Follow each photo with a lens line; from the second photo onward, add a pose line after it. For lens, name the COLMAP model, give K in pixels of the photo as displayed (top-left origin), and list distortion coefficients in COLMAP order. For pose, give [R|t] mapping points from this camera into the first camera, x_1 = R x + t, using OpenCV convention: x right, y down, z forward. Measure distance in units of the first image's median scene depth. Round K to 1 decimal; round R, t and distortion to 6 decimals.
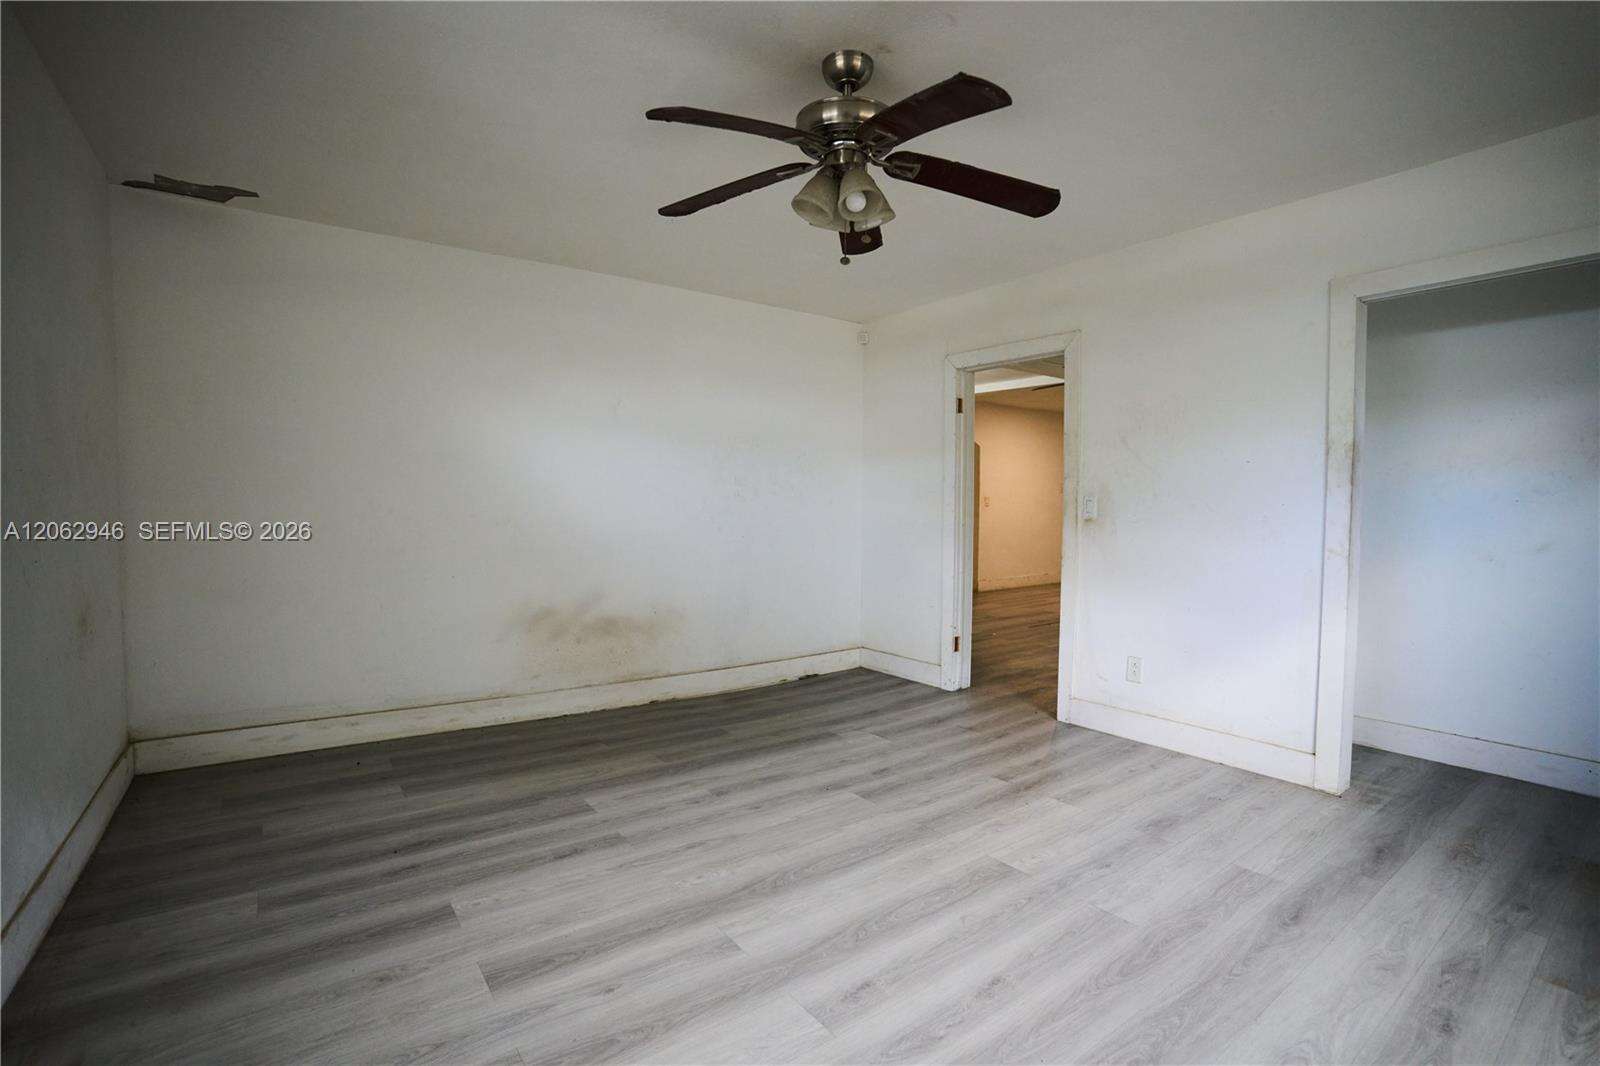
lens RADIAL K [[764.0, 0, 800.0], [0, 764.0, 533.0], [0, 0, 1]] dist [-0.043807, 0.000181]
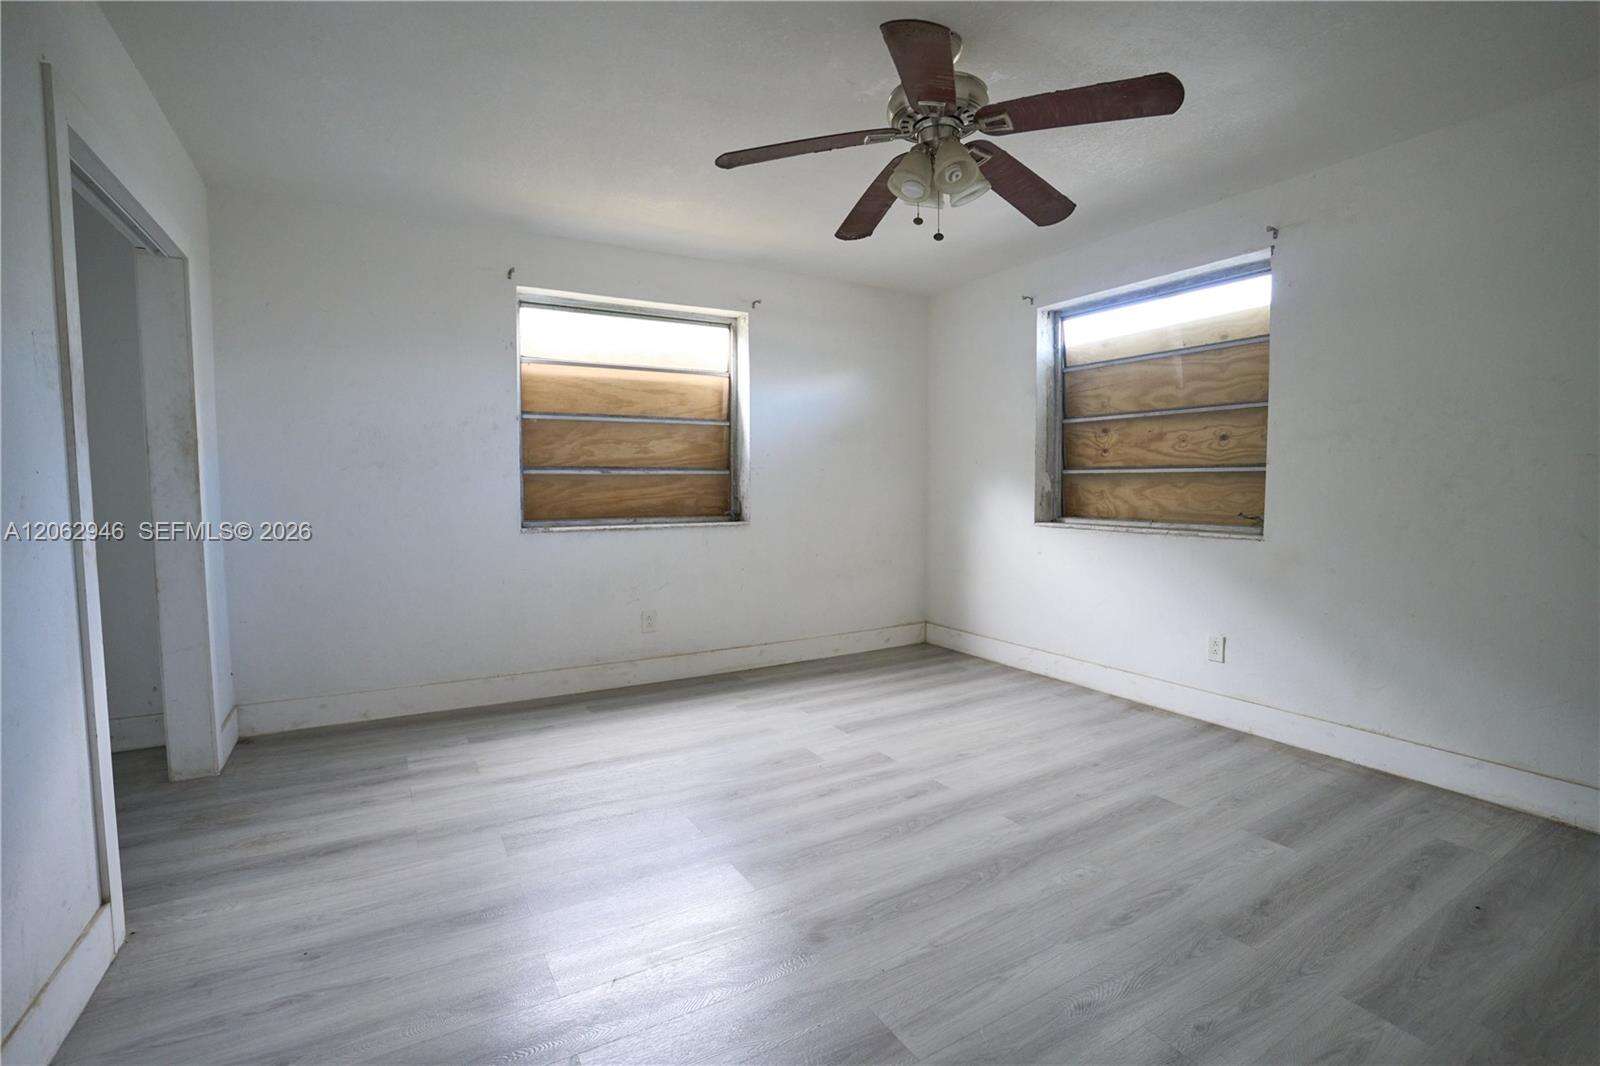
lens RADIAL K [[764.0, 0, 800.0], [0, 764.0, 533.0], [0, 0, 1]] dist [-0.043807, 0.000181]
pose [[-0.995204, -0.013950, 0.096821, 0.138904], [-0.002939, 0.993596, 0.112949, -0.078306], [-0.097776, 0.112123, -0.988872, 2.040630]]
